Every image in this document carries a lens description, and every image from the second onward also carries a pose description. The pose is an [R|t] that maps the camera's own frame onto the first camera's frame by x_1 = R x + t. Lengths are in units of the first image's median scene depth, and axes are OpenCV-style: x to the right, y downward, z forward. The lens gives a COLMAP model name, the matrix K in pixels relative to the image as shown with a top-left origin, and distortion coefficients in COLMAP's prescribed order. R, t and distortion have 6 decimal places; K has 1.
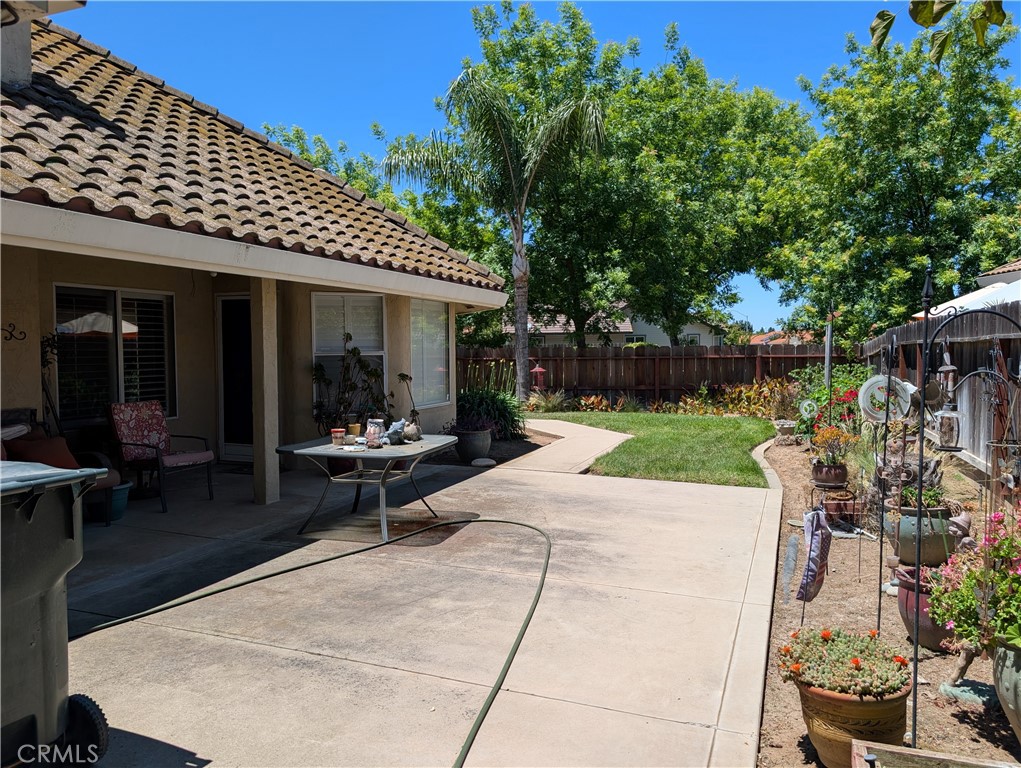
lens RADIAL K [[727.1, 0, 507.2], [0, 727.1, 386.5], [0, 0, 1]] dist [0.007239, -0.010637]
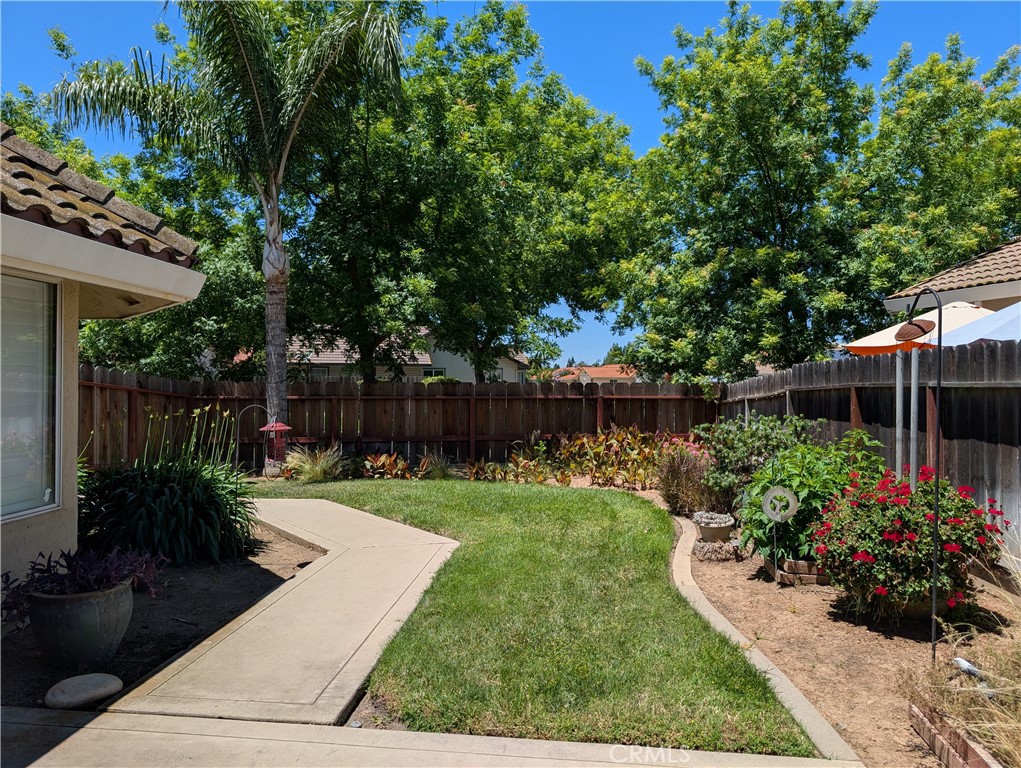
lens RADIAL K [[727.1, 0, 508.6], [0, 727.1, 387.9], [0, 0, 1]] dist [0.007239, -0.010637]
pose [[0.960569, 0.008057, 0.277924, 0.037400], [0.004195, 0.999046, -0.043461, -0.017627], [-0.278009, 0.042913, 0.959619, 0.286363]]
